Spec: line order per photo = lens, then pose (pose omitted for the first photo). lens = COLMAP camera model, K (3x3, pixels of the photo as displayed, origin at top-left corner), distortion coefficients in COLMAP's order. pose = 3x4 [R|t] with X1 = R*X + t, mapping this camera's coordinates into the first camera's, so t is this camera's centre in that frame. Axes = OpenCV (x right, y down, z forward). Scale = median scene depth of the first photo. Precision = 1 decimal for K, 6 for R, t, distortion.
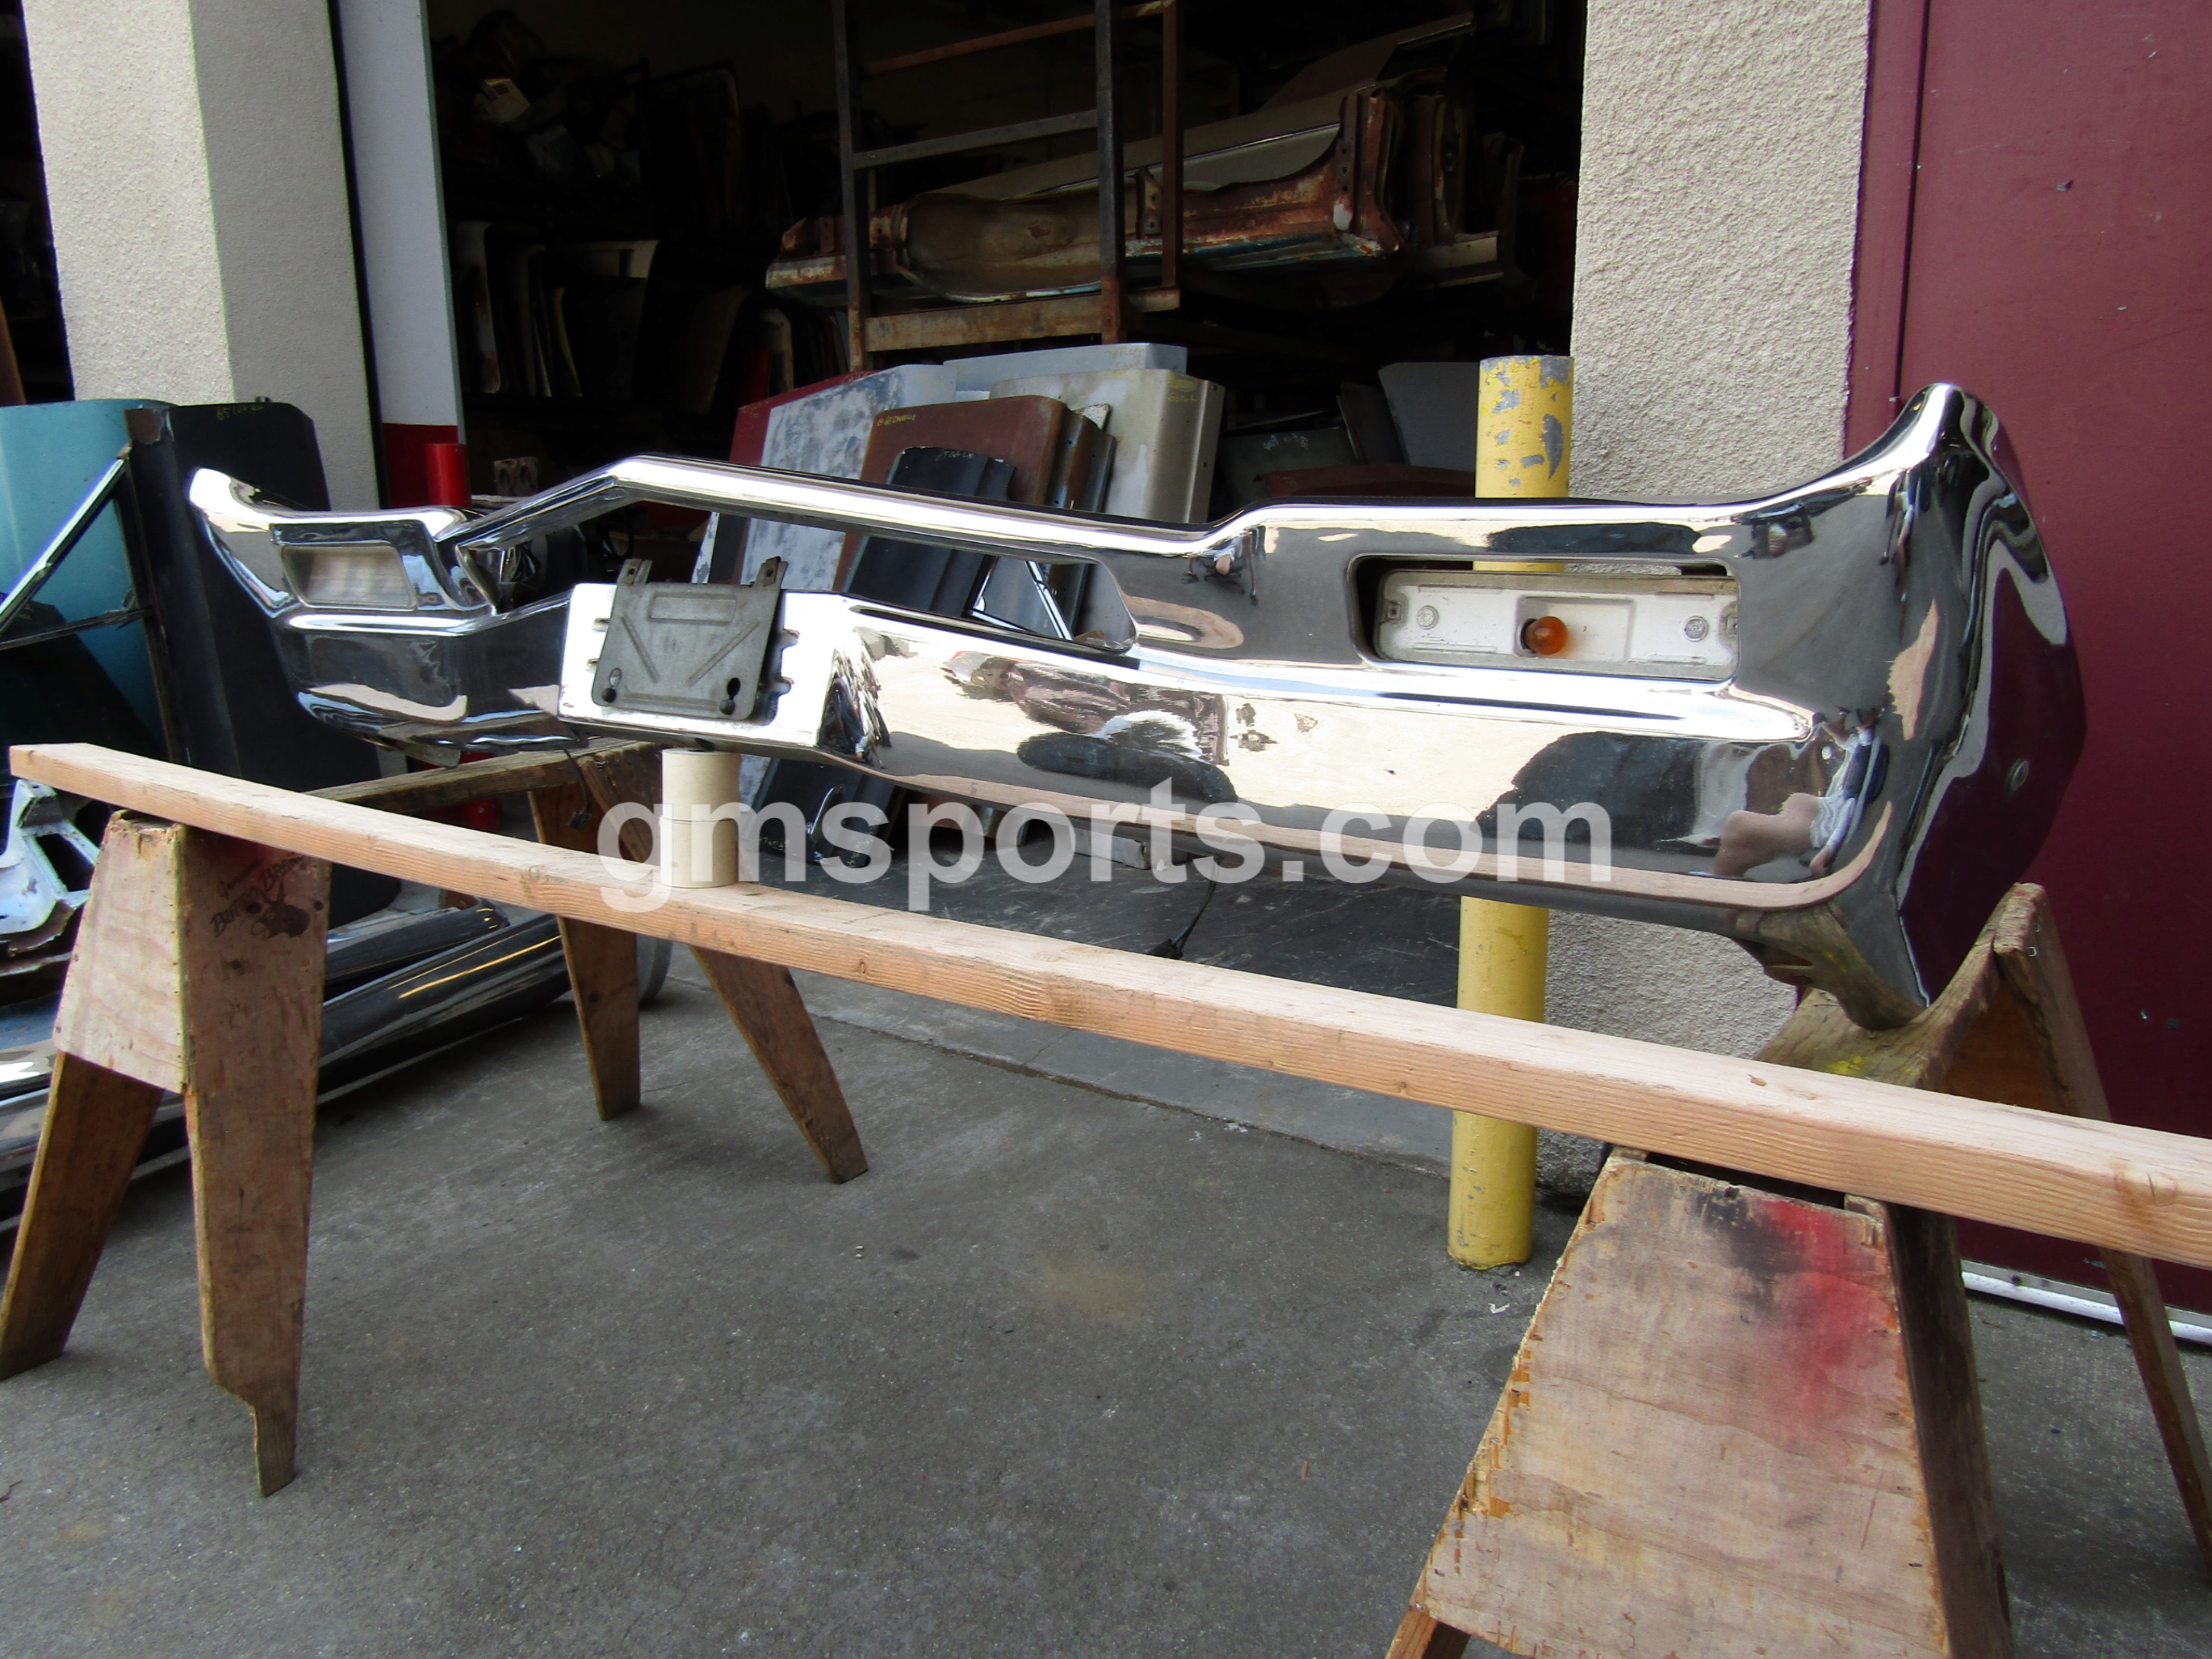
lens RADIAL K [[1567.8, 0, 1110.3], [0, 1567.8, 834.3], [0, 0, 1]] dist [-0.008937, -0.000132]
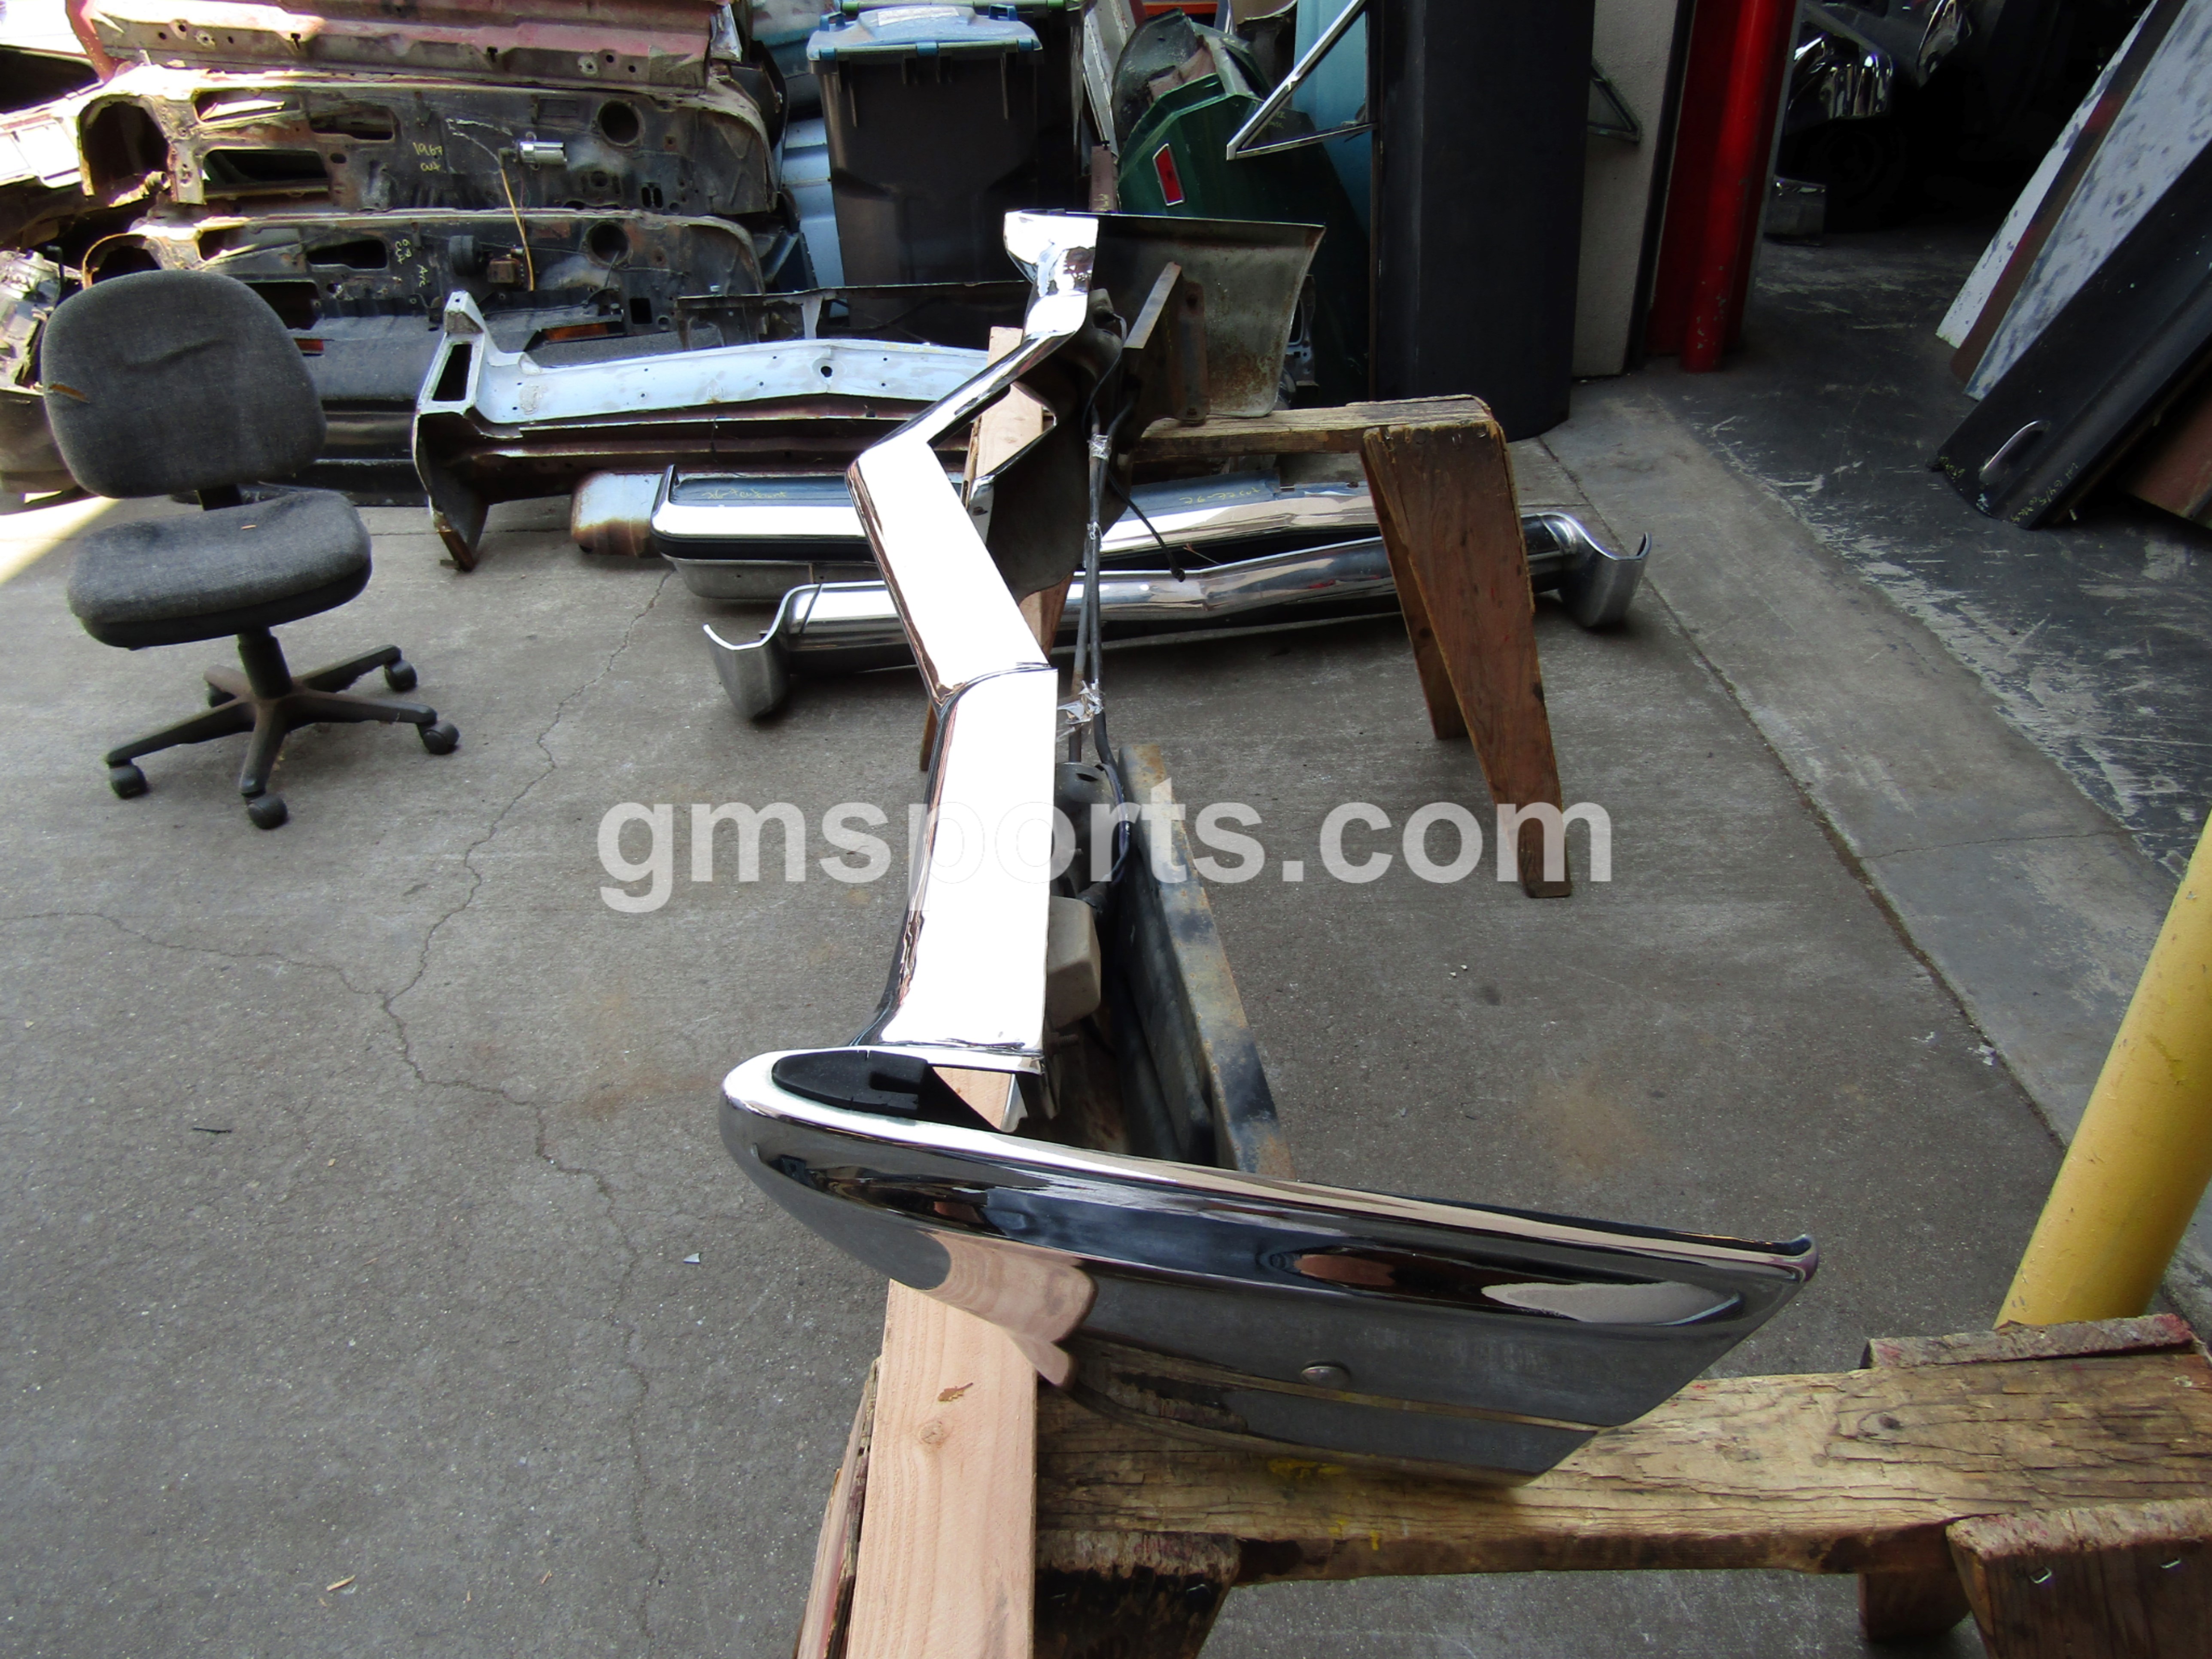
lens RADIAL K [[1567.8, 0, 1113.6], [0, 1567.8, 846.2], [0, 0, 1]] dist [-0.008937, -0.000132]
pose [[0.588505, 0.435081, -0.681444, 0.433891], [-0.155288, 0.887992, 0.432847, -0.254435], [0.793440, -0.148913, 0.590150, 0.249391]]
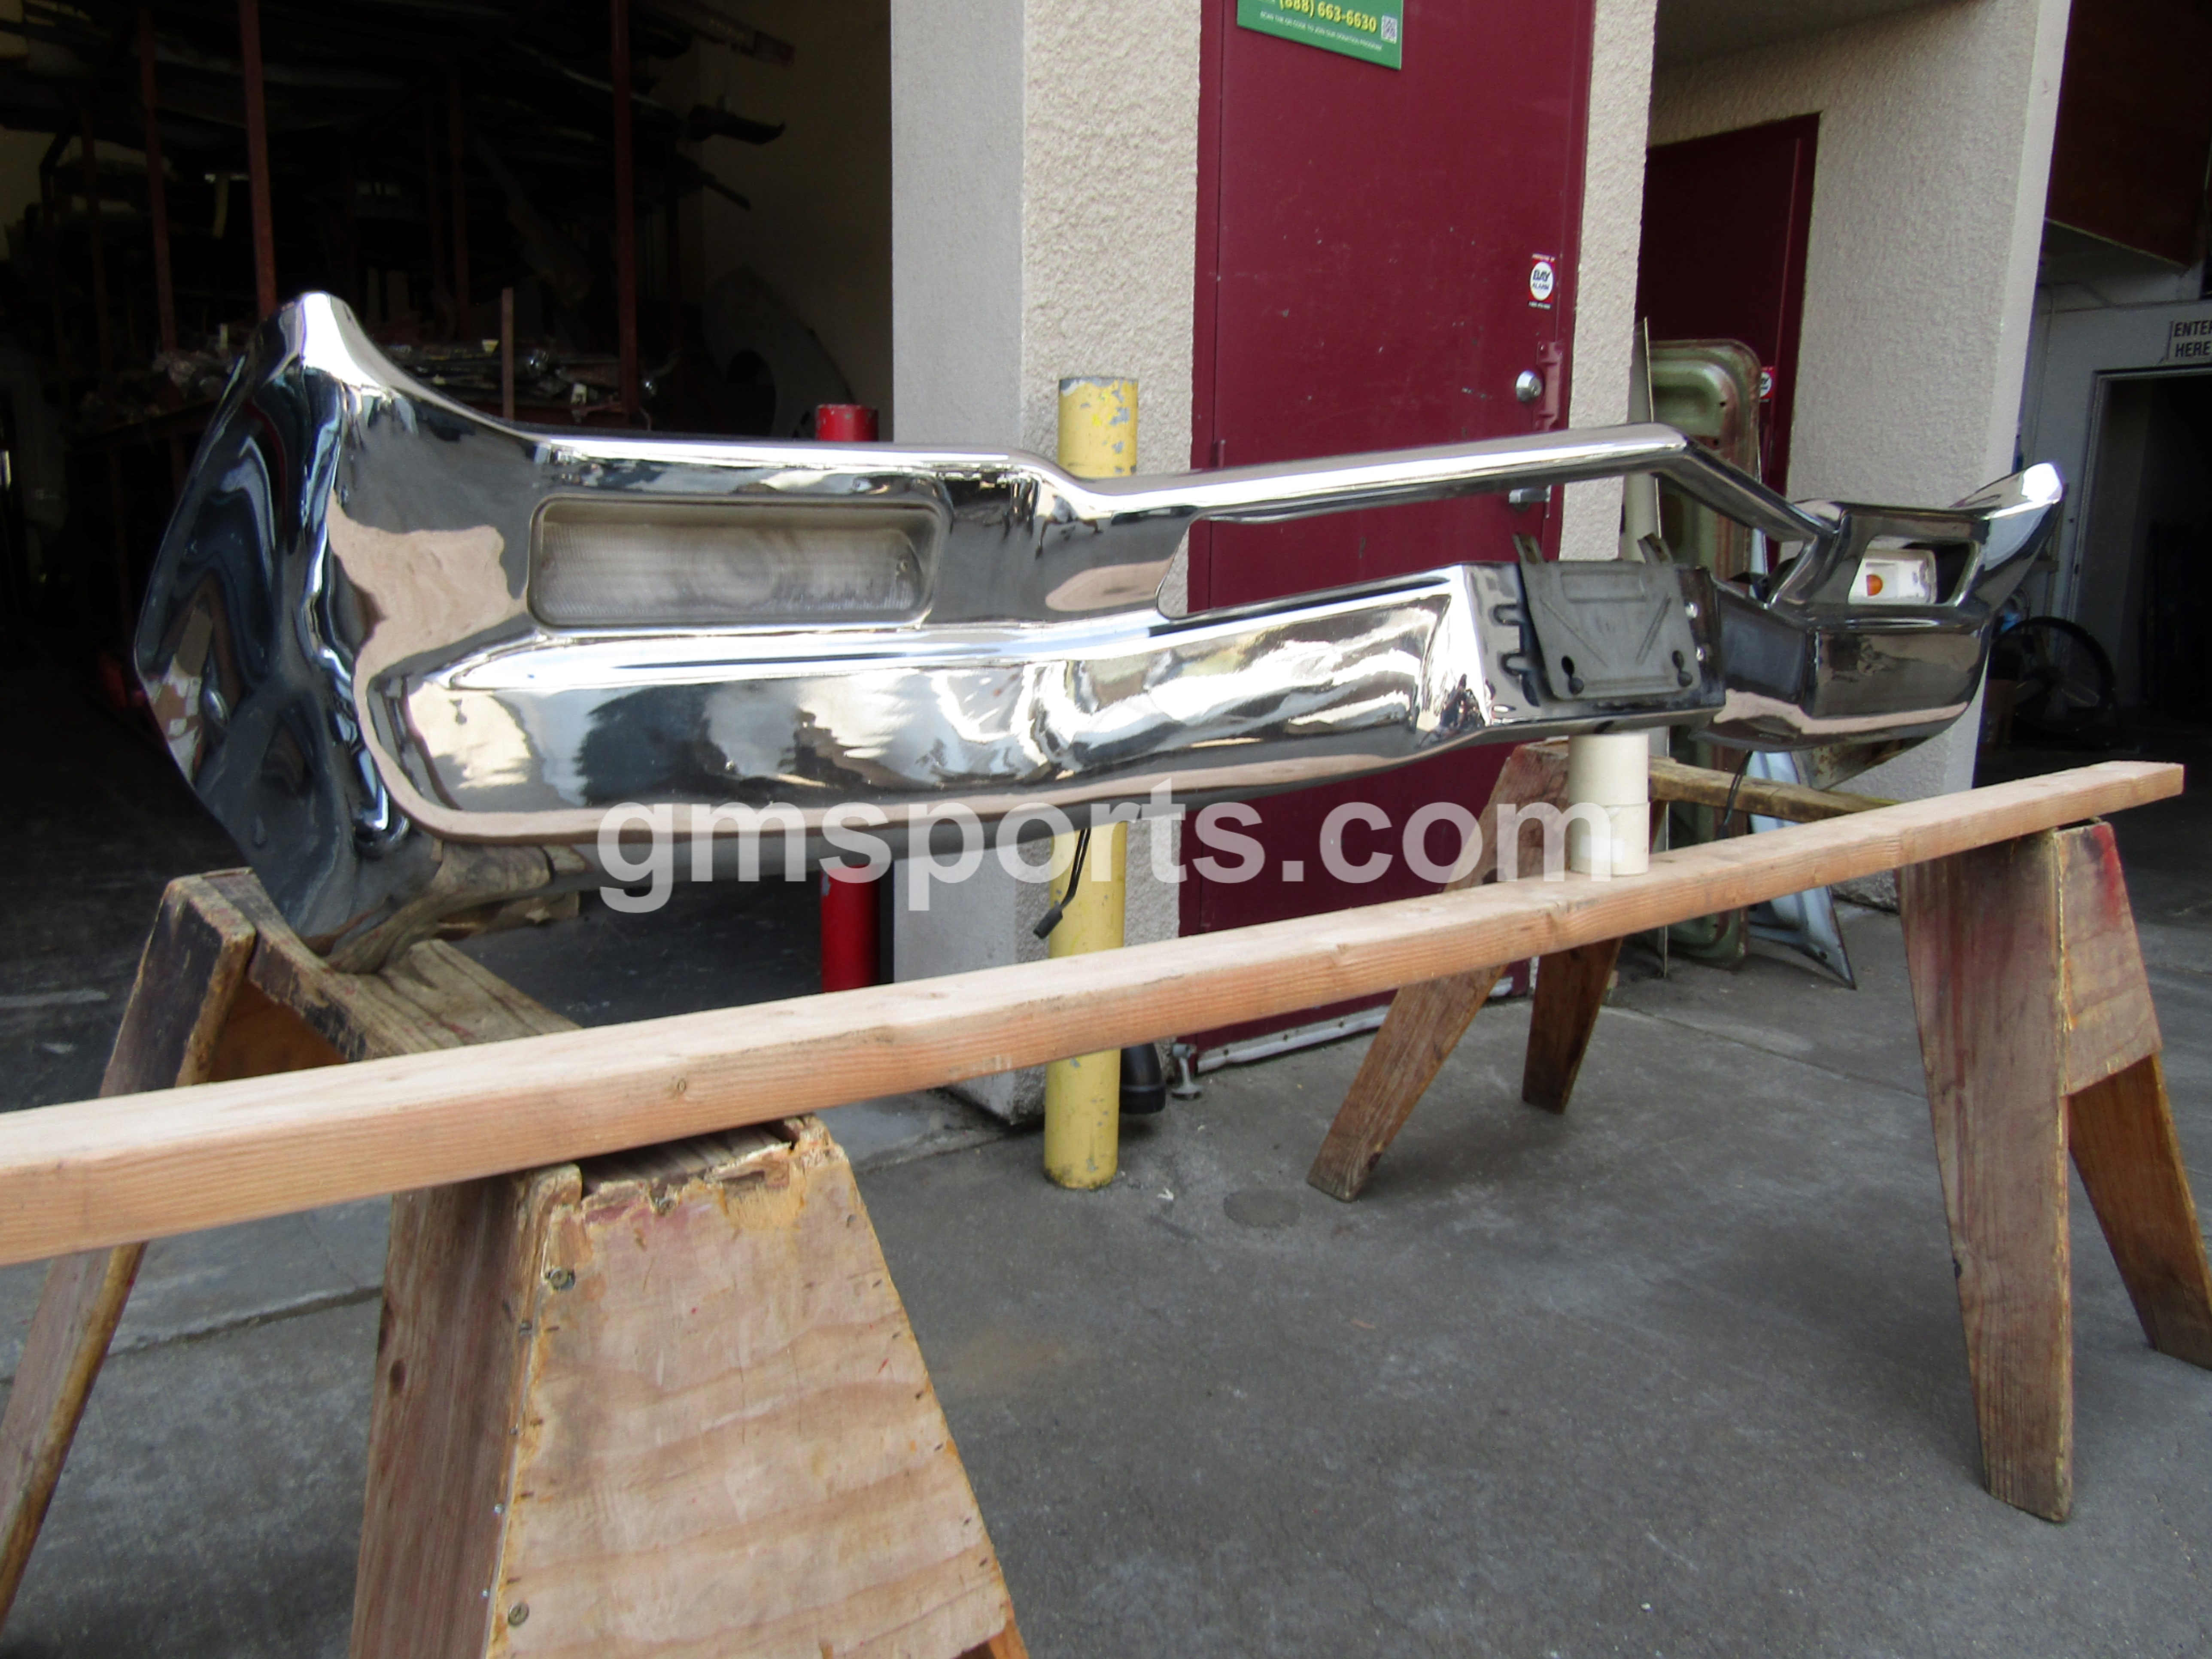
lens RADIAL K [[1567.8, 0, 1104.5], [0, 1567.8, 826.4], [0, 0, 1]] dist [-0.008937, -0.000132]
pose [[0.287575, -0.154257, 0.945254, -0.872814], [0.169382, 0.979579, 0.108327, -0.106583], [-0.942661, 0.128957, 0.307831, 0.683827]]
